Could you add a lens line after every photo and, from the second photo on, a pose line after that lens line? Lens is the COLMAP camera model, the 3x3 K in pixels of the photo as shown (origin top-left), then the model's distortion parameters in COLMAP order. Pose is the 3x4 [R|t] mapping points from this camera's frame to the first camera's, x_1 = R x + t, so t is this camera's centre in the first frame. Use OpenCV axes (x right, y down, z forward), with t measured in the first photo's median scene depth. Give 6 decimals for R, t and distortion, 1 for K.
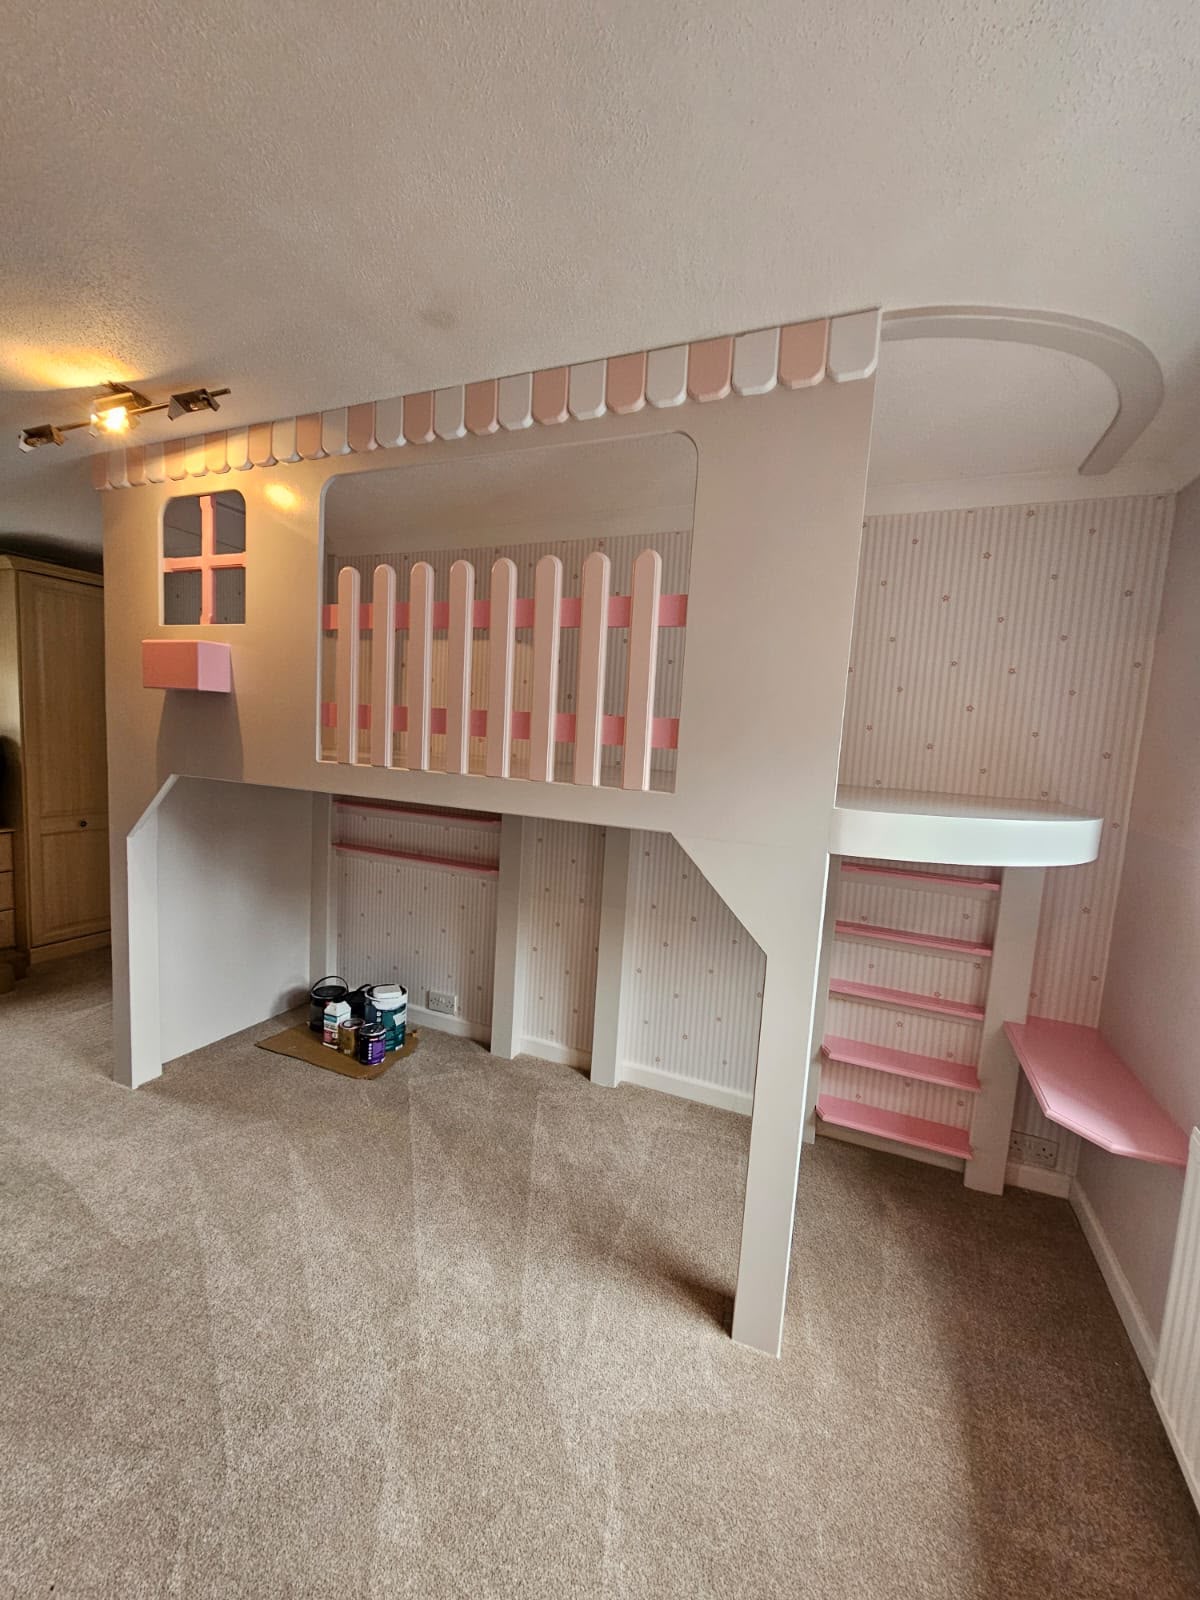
lens RADIAL K [[654.5, 0, 600.0], [0, 654.5, 800.0], [0, 0, 1]] dist [0.000841, -0.000018]
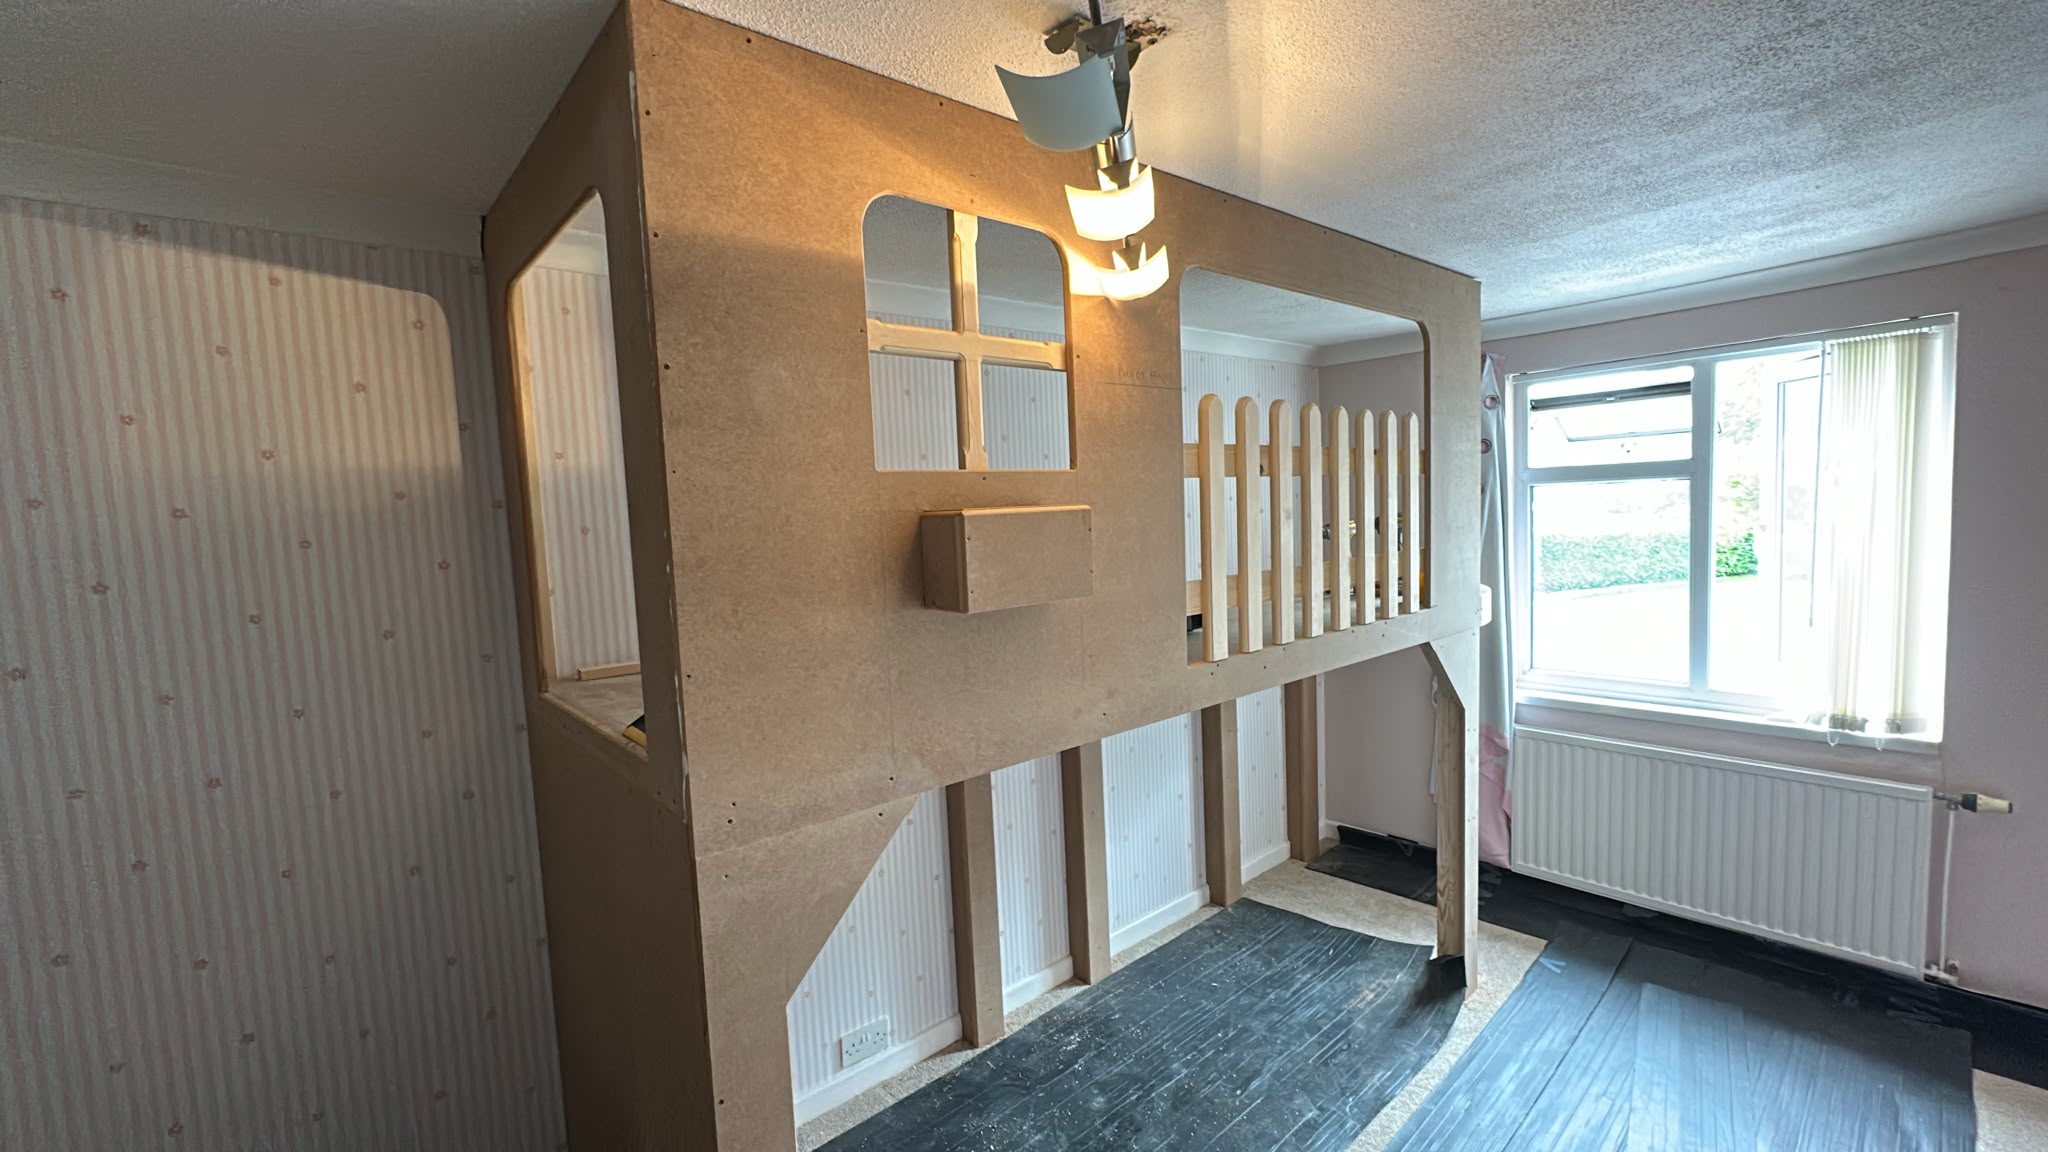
lens RADIAL K [[840.9, 0, 1024.0], [0, 840.9, 576.0], [0, 0, 1]] dist [0.000669, -0.000020]
pose [[0.440514, -0.149911, 0.885141, -1.124566], [0.157093, 0.983619, 0.088409, -0.229749], [-0.883894, 0.100104, 0.456848, 0.655261]]
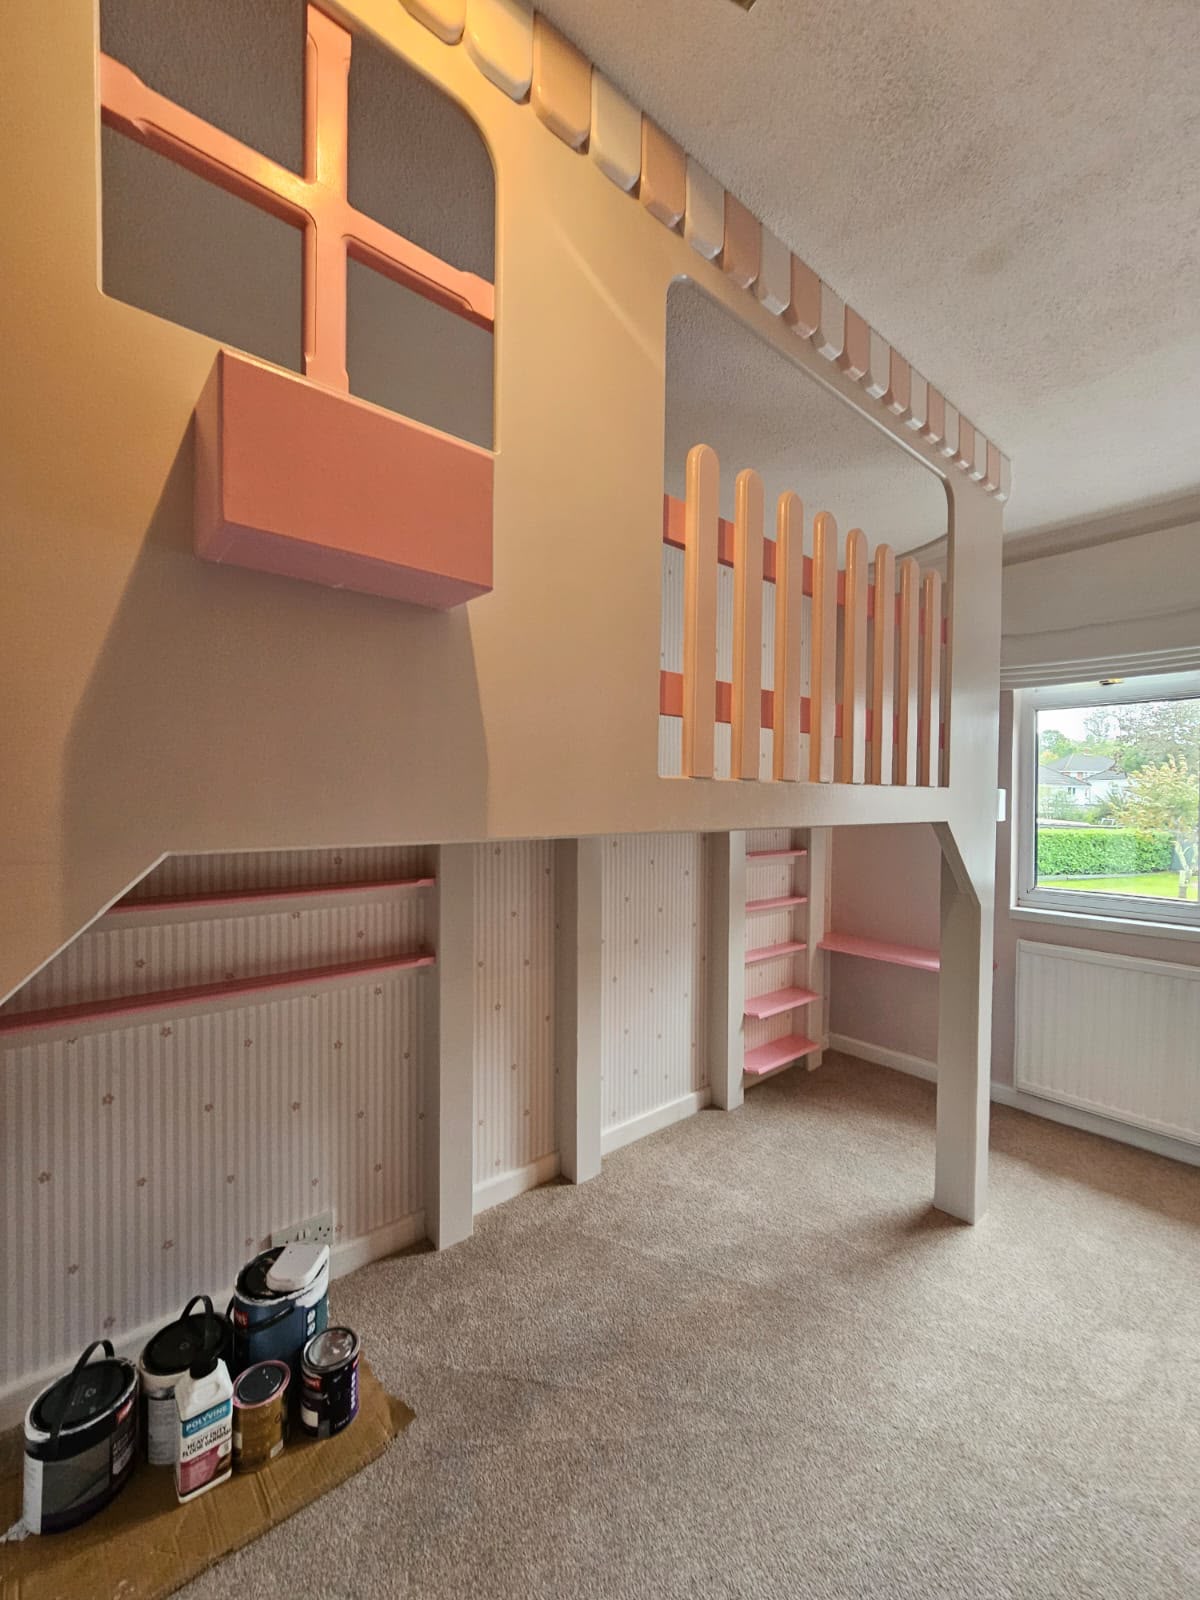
lens RADIAL K [[646.8, 0, 600.0], [0, 646.8, 800.0], [0, 0, 1]] dist [0.000387, 0.000126]
pose [[0.449796, -0.061395, 0.891019, -0.814951], [0.102132, 0.994626, 0.016976, -0.048235], [-0.887273, 0.083366, 0.453649, 0.713929]]
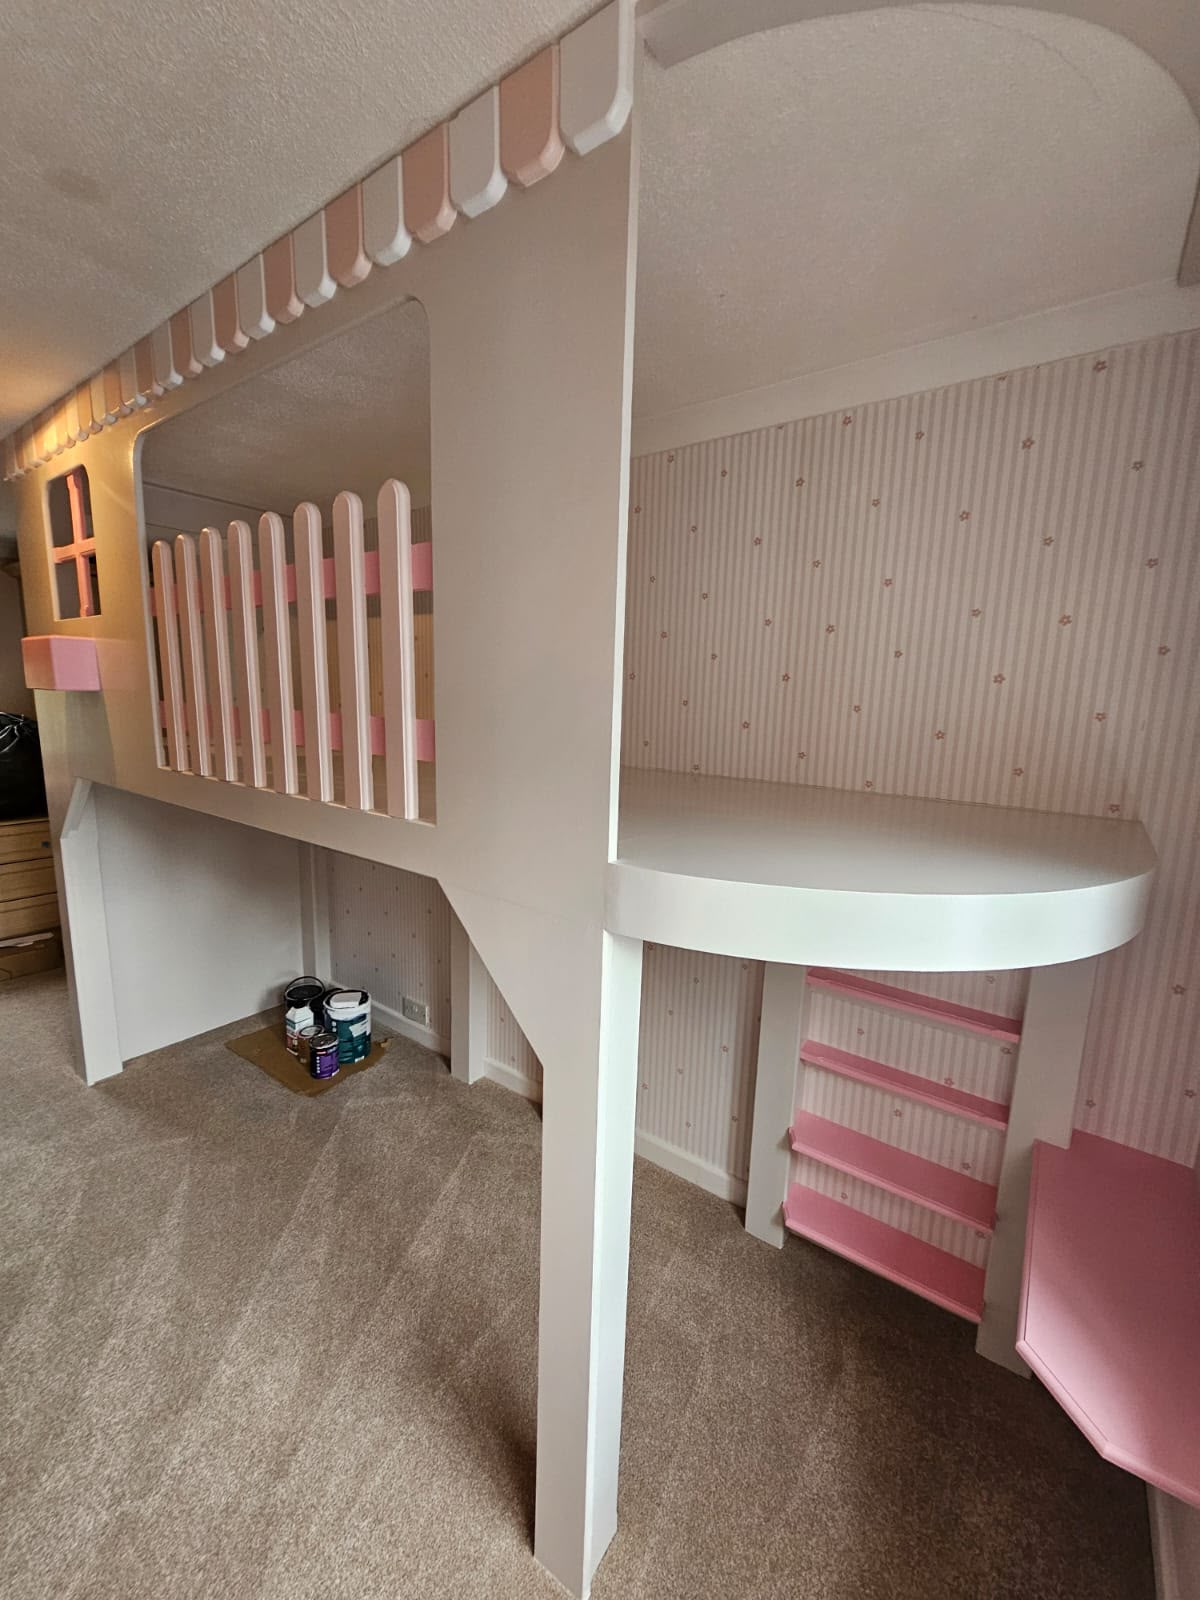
lens RADIAL K [[654.0, 0, 604.3], [0, 654.0, 798.2], [0, 0, 1]] dist [0.000172, 0.000496]
pose [[0.974651, 0.005571, -0.223661, 0.314021], [0.005687, 0.998750, 0.049656, -0.051508], [0.223658, -0.049669, 0.973401, 0.240265]]
